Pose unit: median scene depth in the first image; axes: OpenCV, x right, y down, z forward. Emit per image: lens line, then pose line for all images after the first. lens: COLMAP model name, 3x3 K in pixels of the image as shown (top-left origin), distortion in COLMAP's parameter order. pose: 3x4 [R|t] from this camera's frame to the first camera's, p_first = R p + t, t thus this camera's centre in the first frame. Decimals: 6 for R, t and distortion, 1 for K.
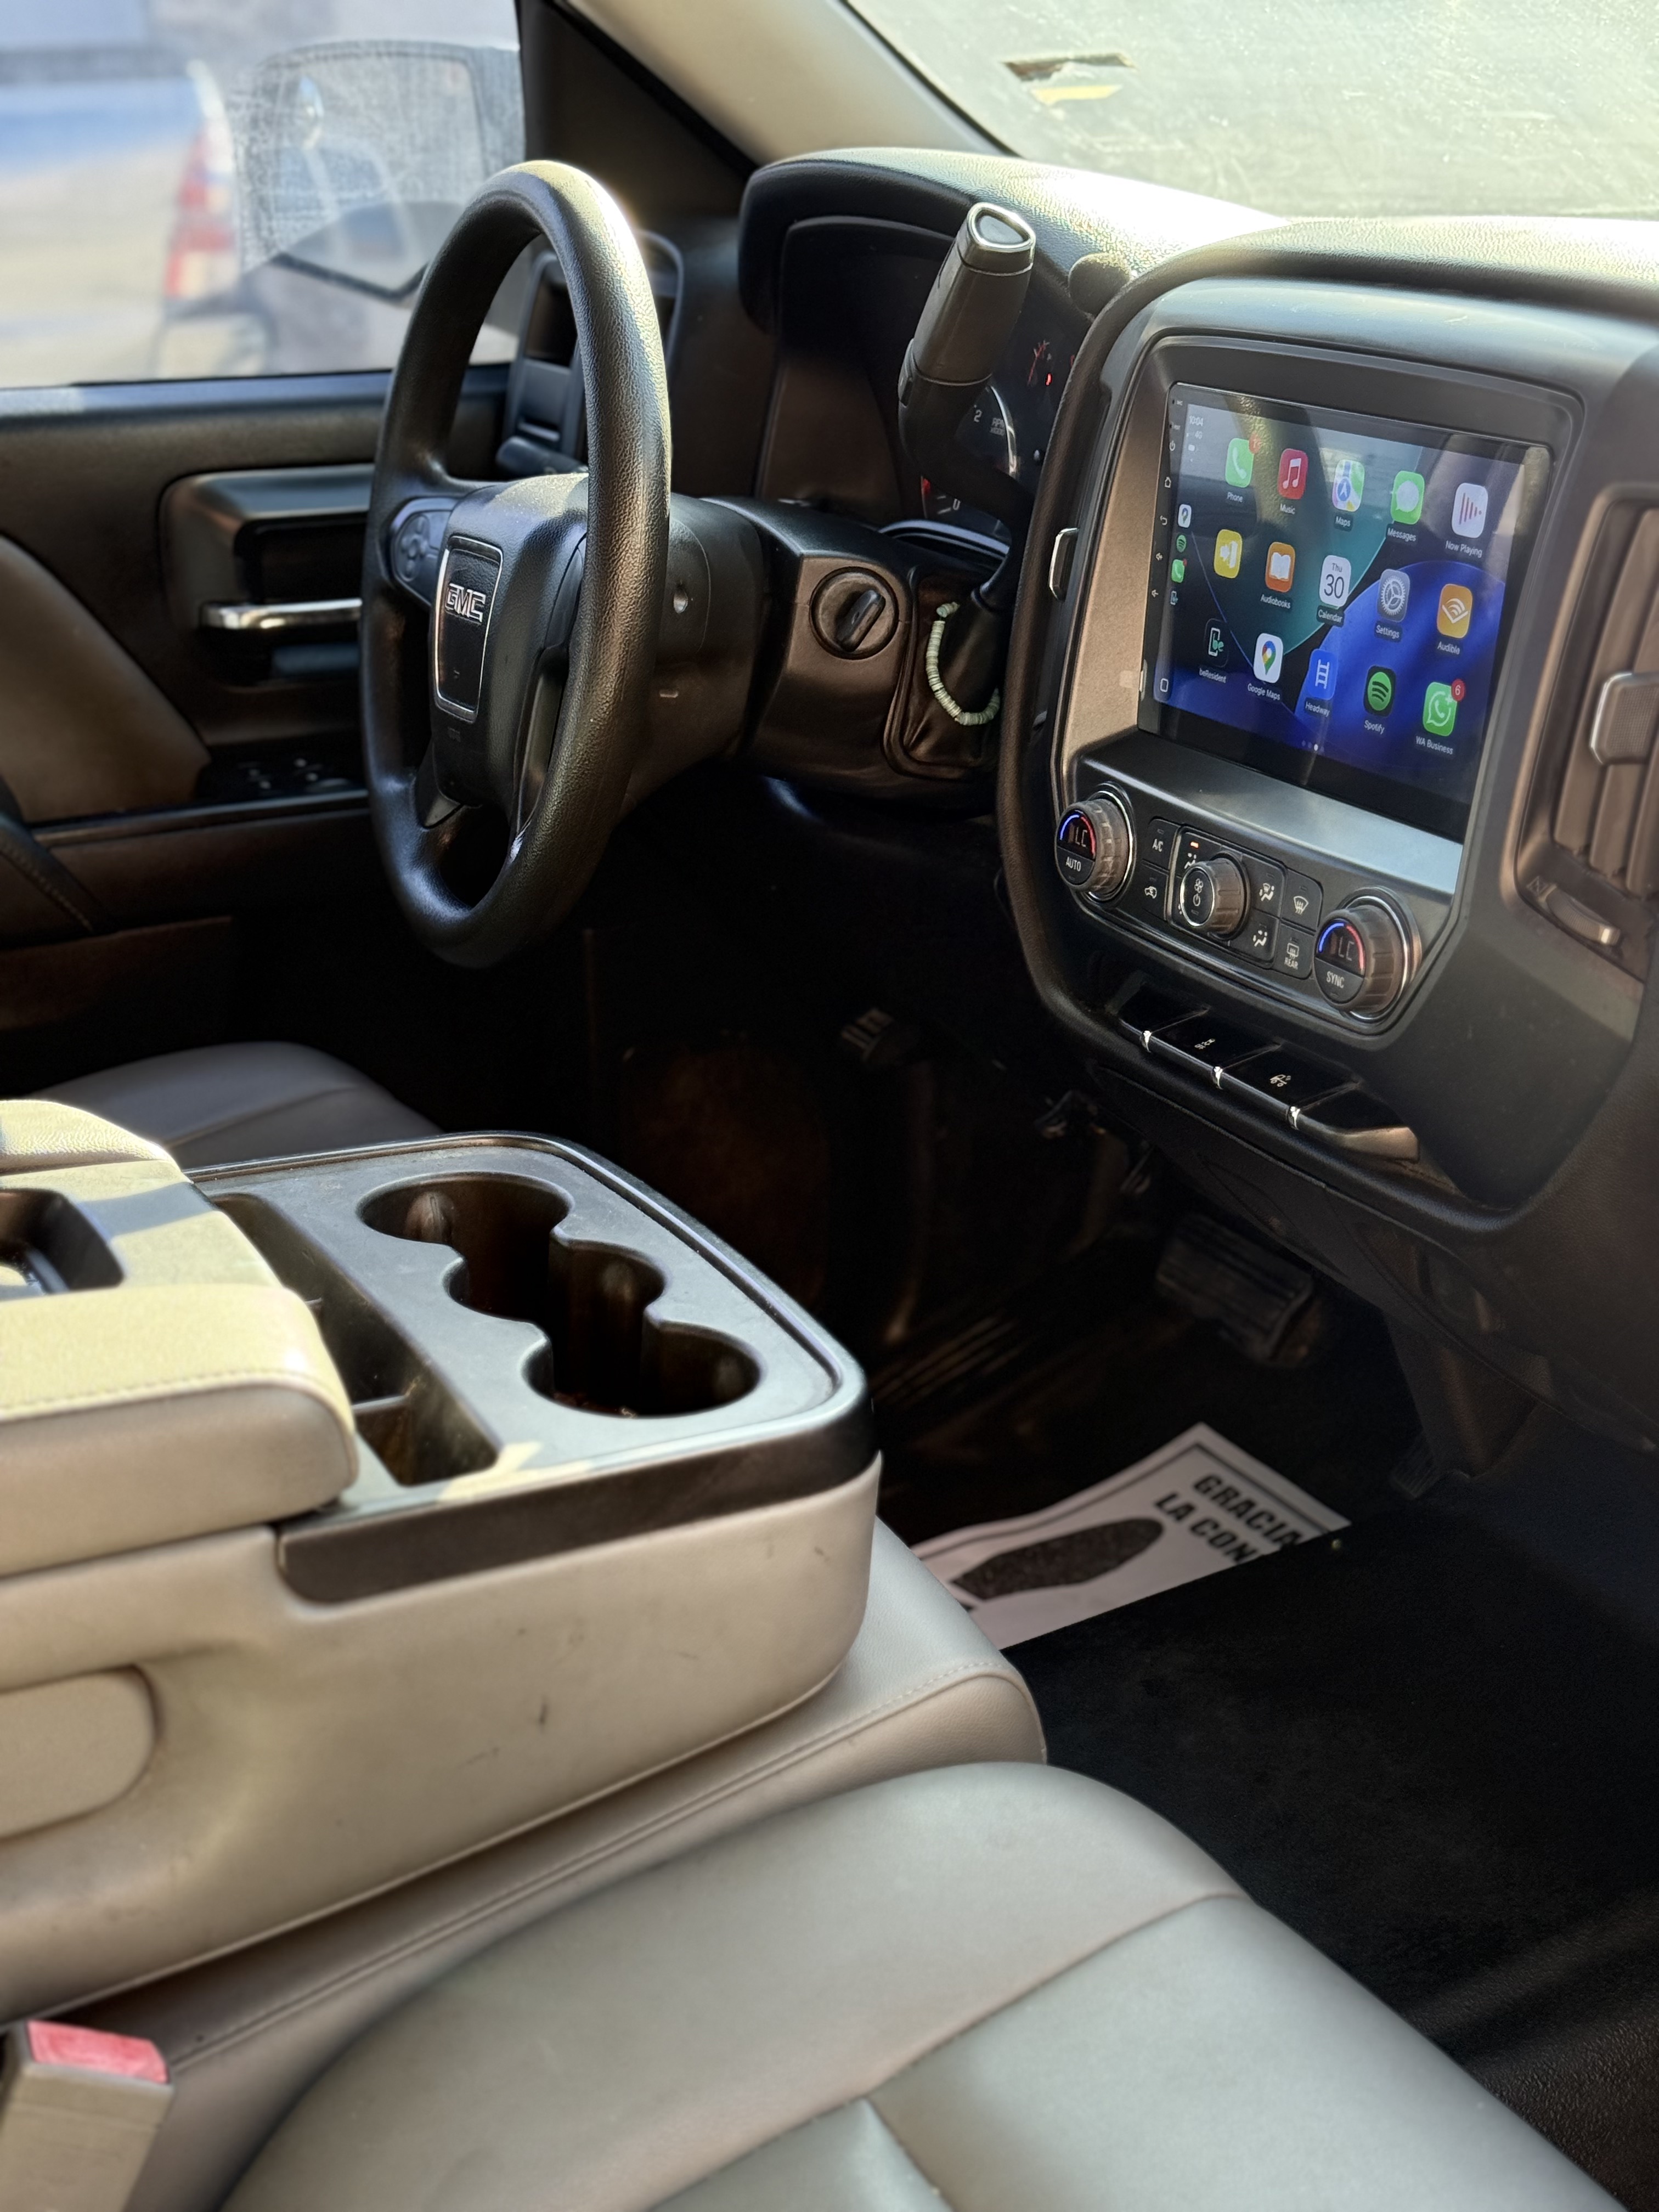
lens RADIAL K [[3055.7, 0, 829.5], [0, 3055.7, 1106.0], [0, 0, 1]] dist [0.125021, -0.103788]
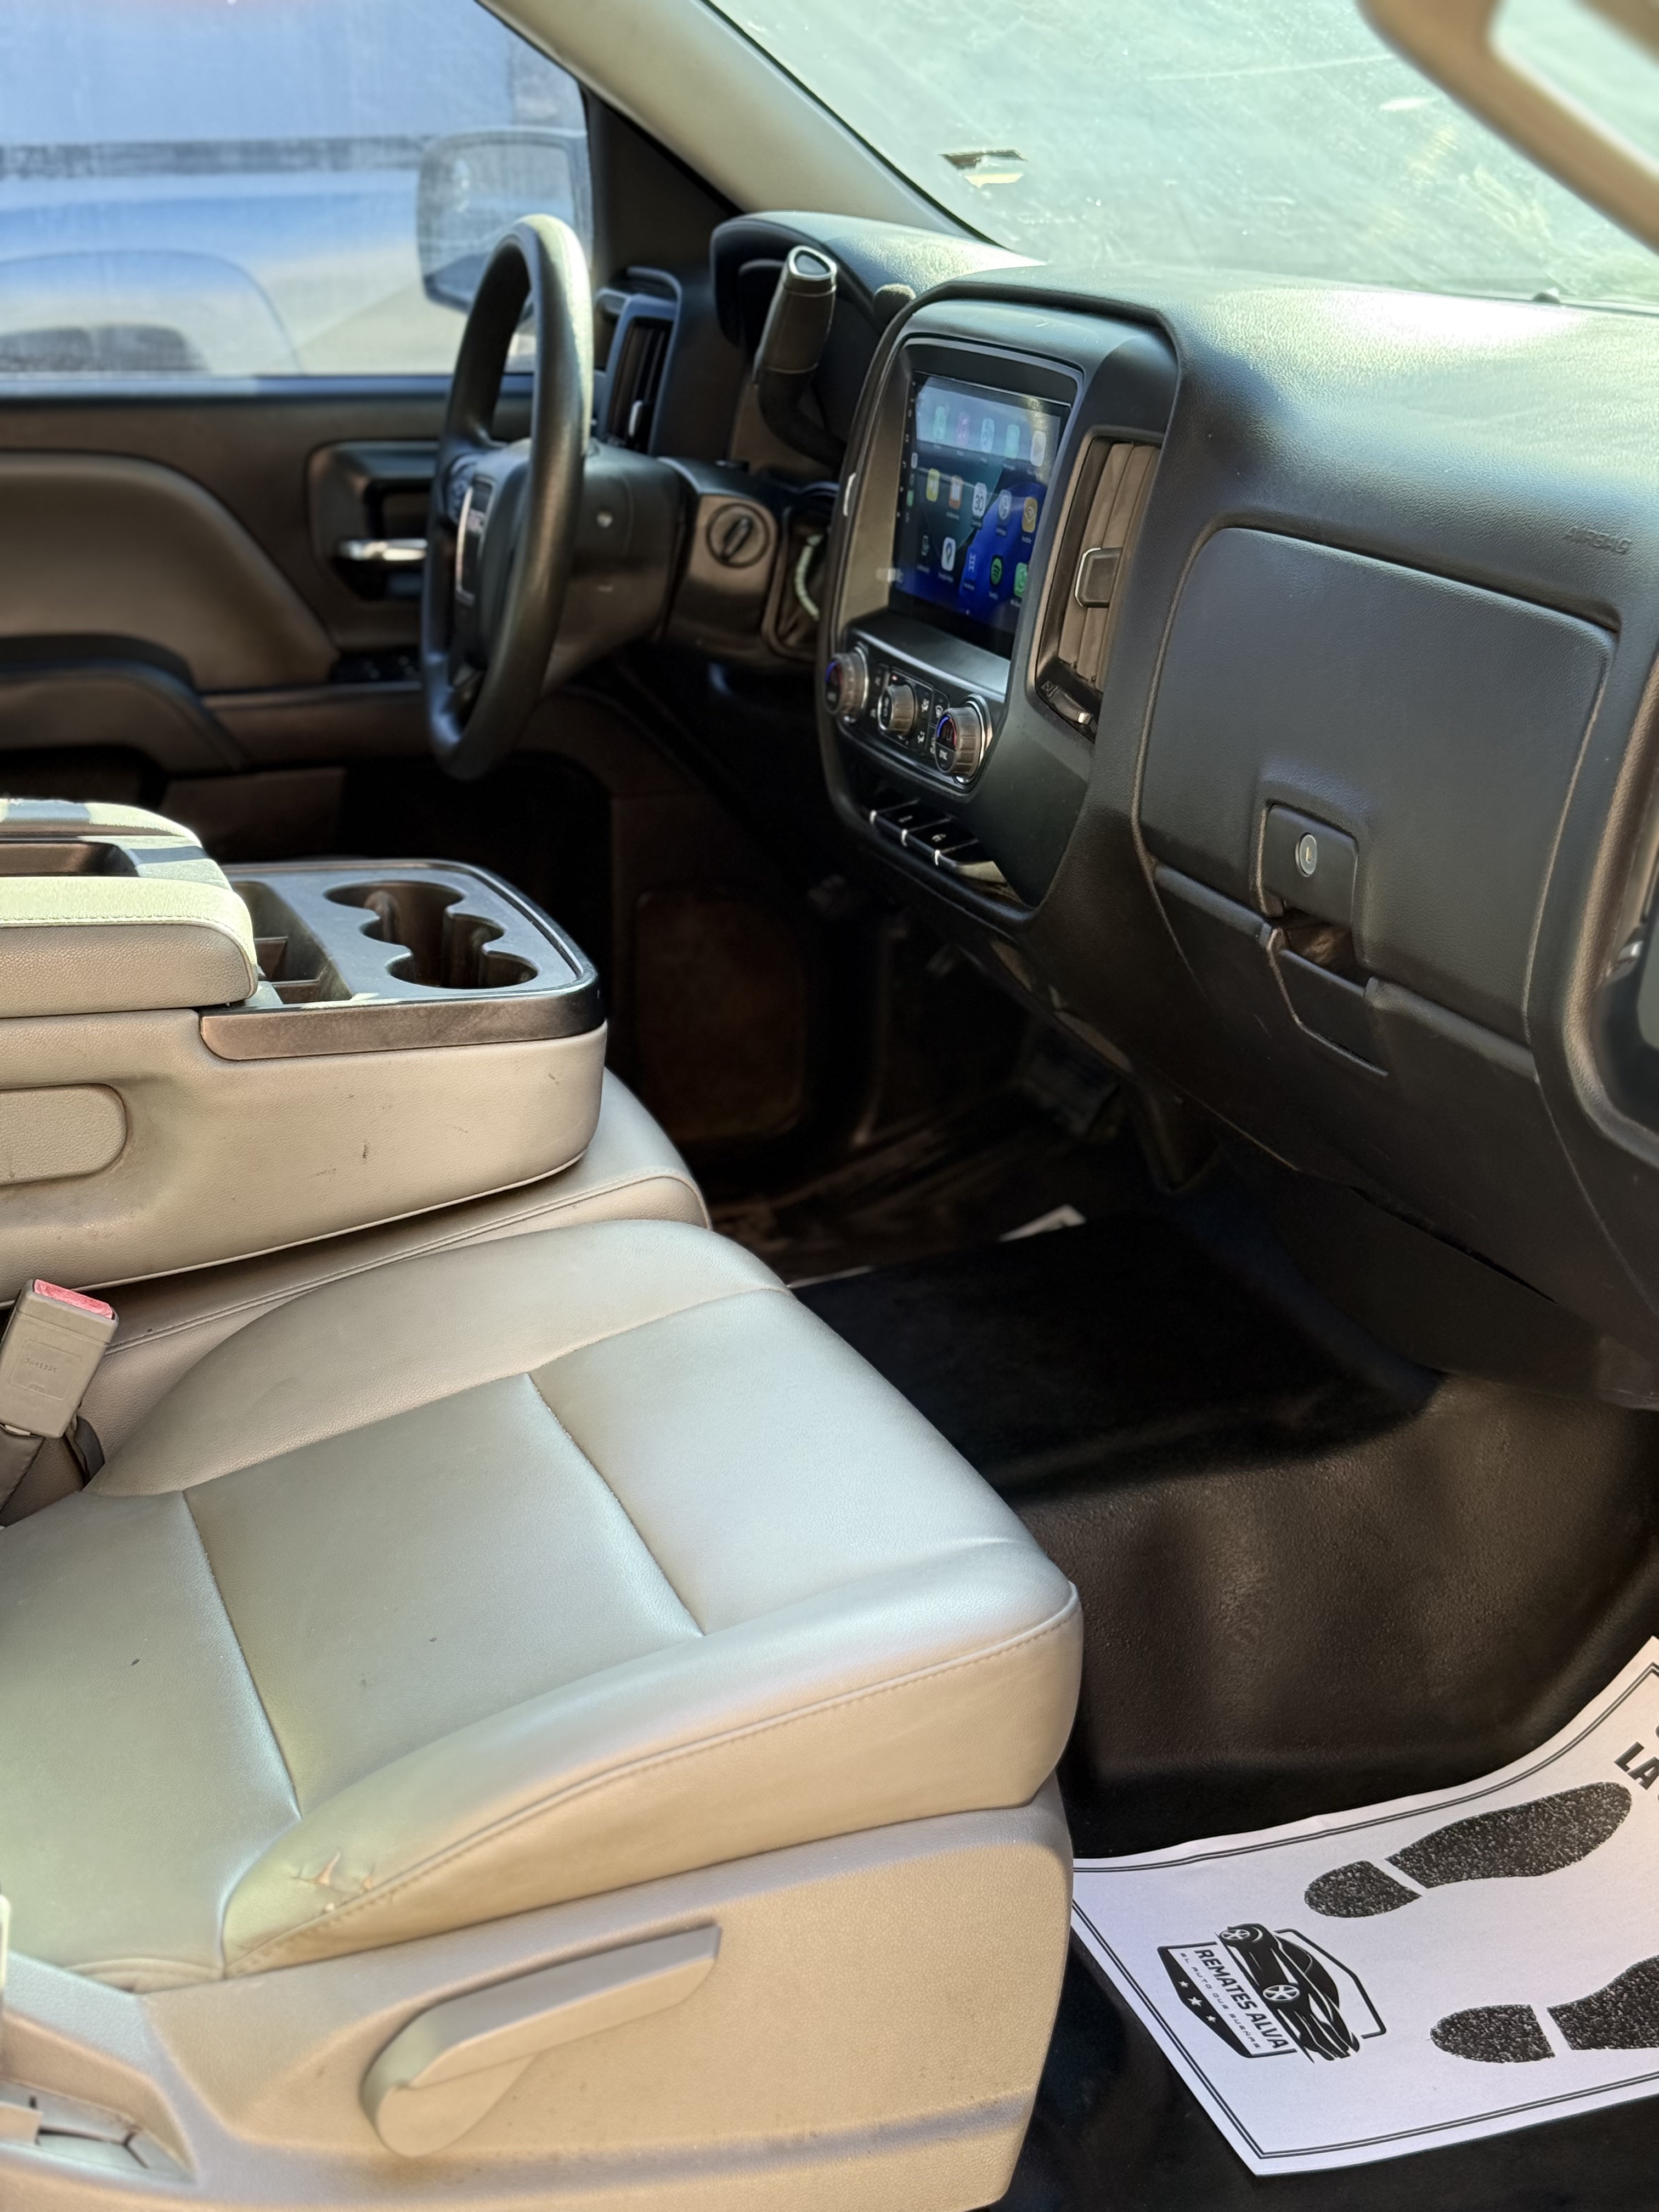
lens RADIAL K [[3127.7, 0, 829.5], [0, 3127.7, 1106.0], [0, 0, 1]] dist [0.190274, -0.351652]
pose [[0.990713, 0.055334, -0.124200, 0.263746], [-0.059672, 0.997722, -0.031475, 0.156487], [0.122175, 0.038593, 0.991758, -0.459875]]
